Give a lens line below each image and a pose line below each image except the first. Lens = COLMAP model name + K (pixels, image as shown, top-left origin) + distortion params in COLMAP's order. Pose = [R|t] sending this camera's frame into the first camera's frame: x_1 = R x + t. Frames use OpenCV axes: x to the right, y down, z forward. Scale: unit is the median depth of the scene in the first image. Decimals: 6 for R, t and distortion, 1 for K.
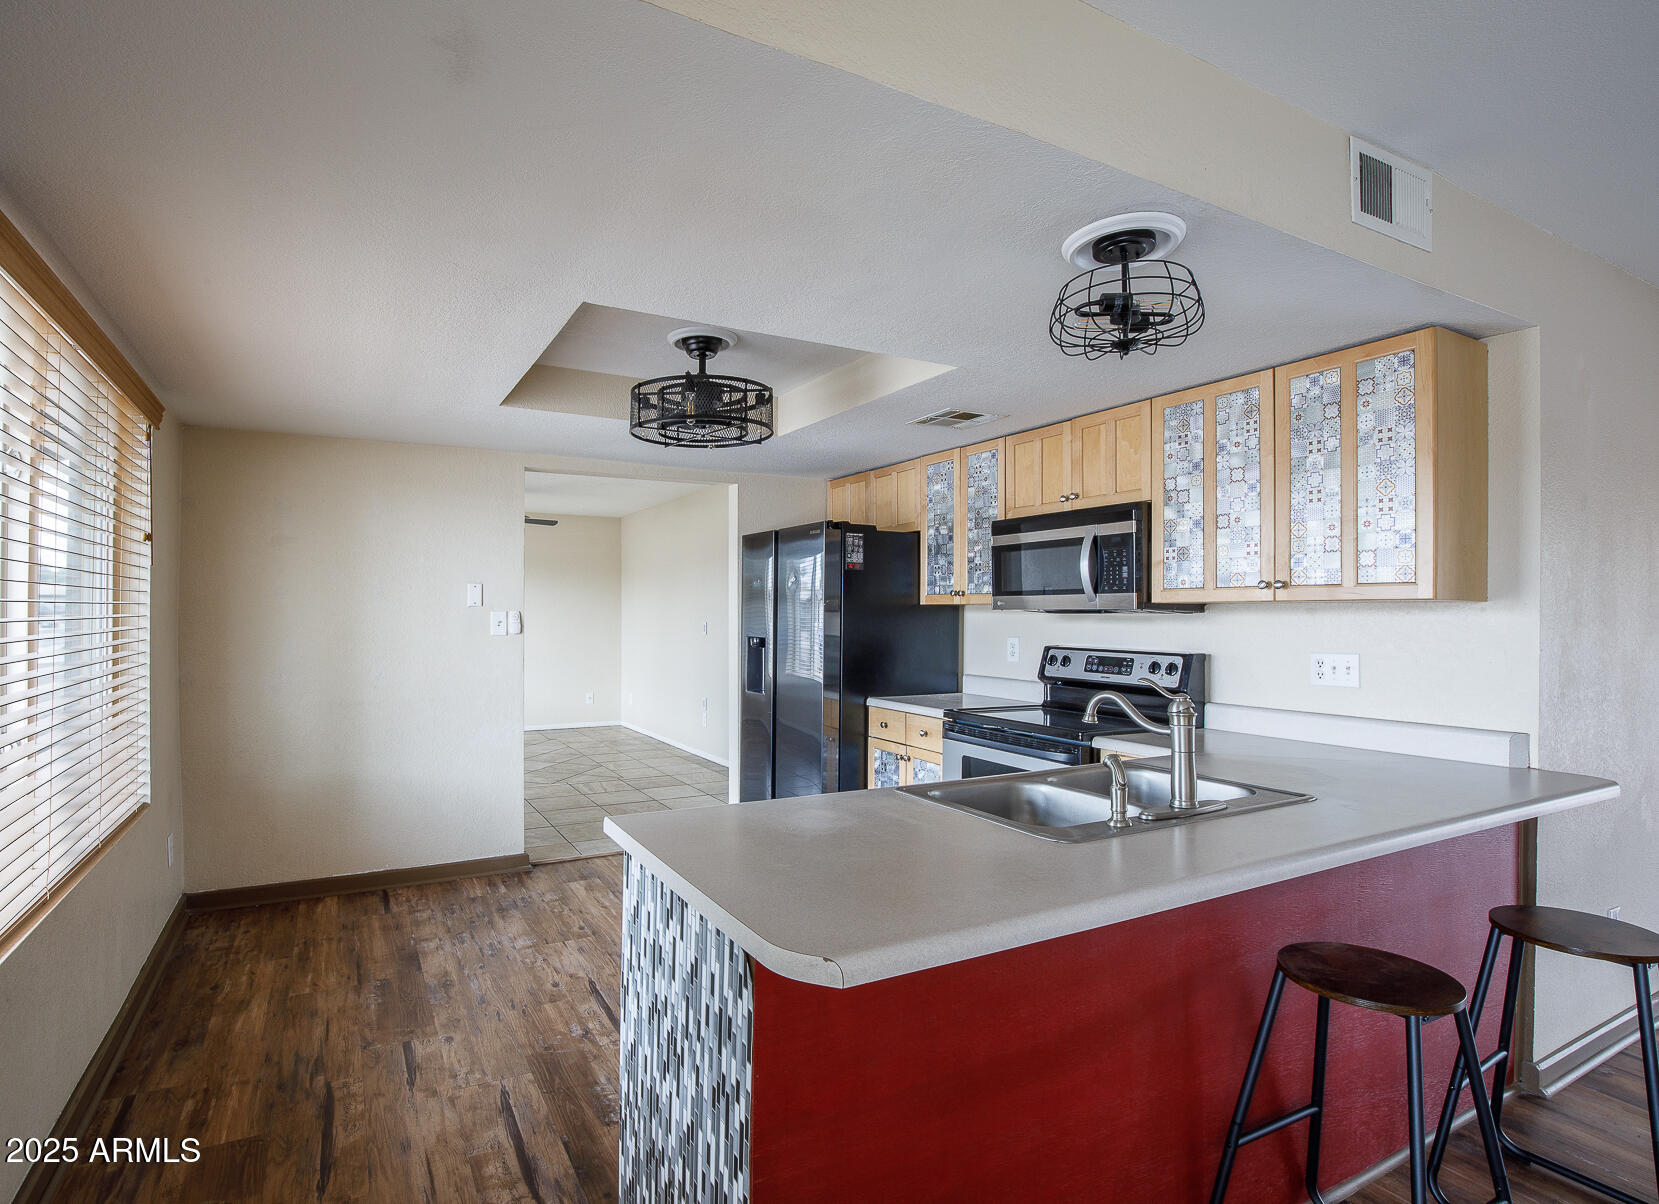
lens RADIAL K [[871.2, 0, 824.3], [0, 871.2, 602.7], [0, 0, 1]] dist [-0.000148, -0.000047]
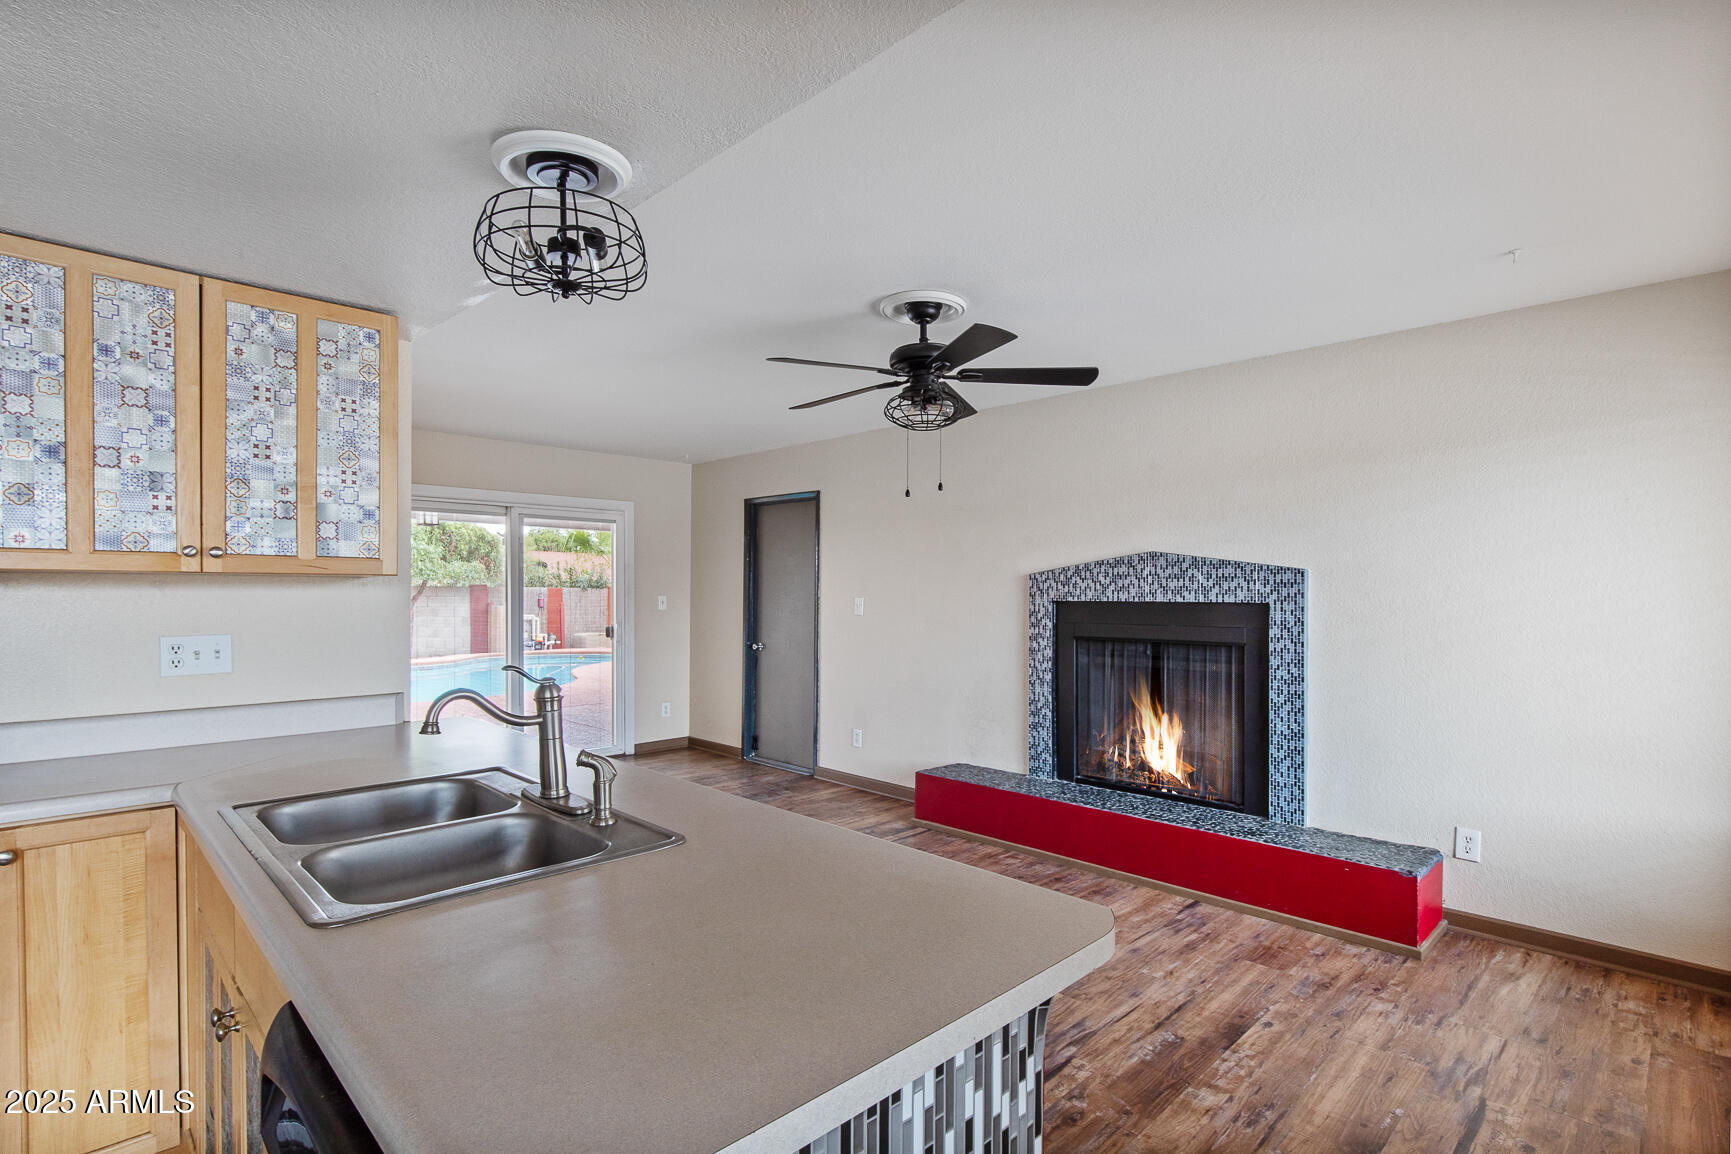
lens RADIAL K [[833.6, 0, 855.4], [0, 833.6, 592.5], [0, 0, 1]] dist [0.001168, 0.000117]
pose [[-0.250331, -0.007804, 0.968129, -0.376853], [-0.017468, 0.999841, 0.003543, 0.003259], [-0.968003, -0.016025, -0.250428, 0.637350]]
